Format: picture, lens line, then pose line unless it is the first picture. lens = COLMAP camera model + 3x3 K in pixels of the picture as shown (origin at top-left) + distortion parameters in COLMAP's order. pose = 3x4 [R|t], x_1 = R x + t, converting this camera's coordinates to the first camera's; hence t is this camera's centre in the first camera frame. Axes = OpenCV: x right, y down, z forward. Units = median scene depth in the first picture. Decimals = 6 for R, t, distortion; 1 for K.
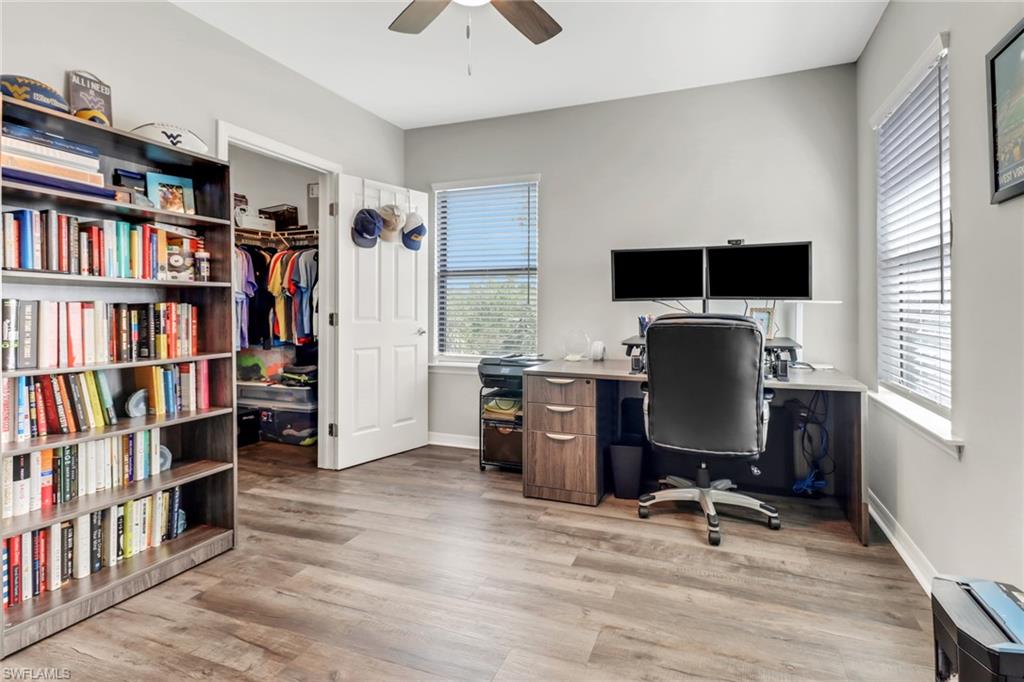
lens RADIAL K [[476.3, 0, 512.1], [0, 476.3, 302.0], [0, 0, 1]] dist [0.011271, -0.000351]
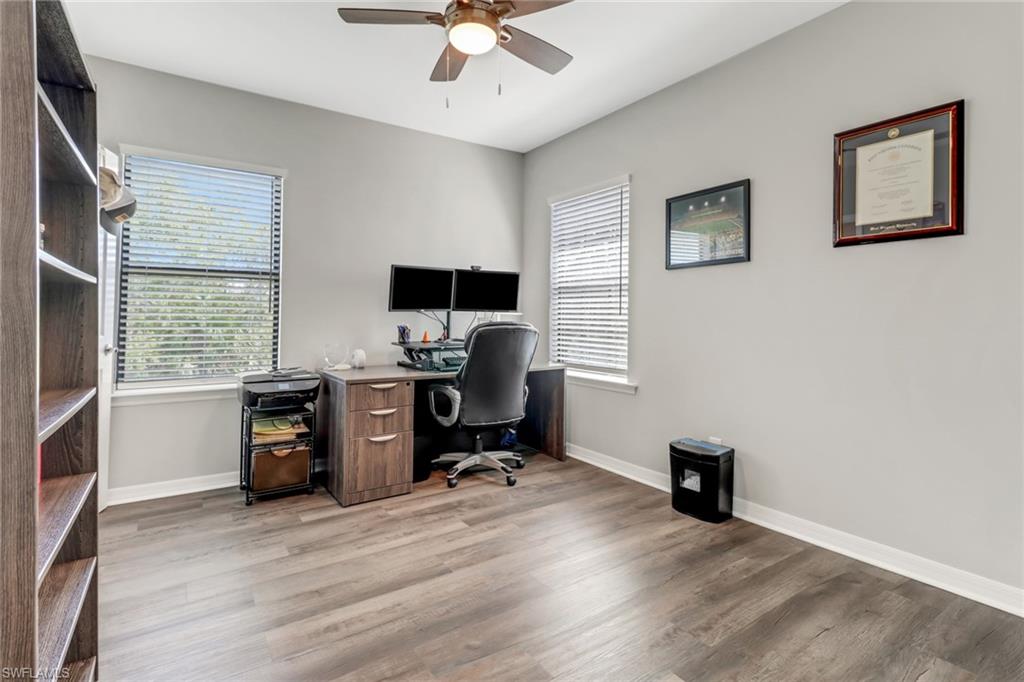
lens RADIAL K [[475.7, 0, 516.0], [0, 475.7, 323.3], [0, 0, 1]] dist [0.011081, -0.010221]
pose [[0.599632, -0.006902, 0.800246, -0.575535], [-0.012212, 0.999767, 0.017773, 0.003233], [-0.800183, -0.020430, 0.599408, 0.130422]]
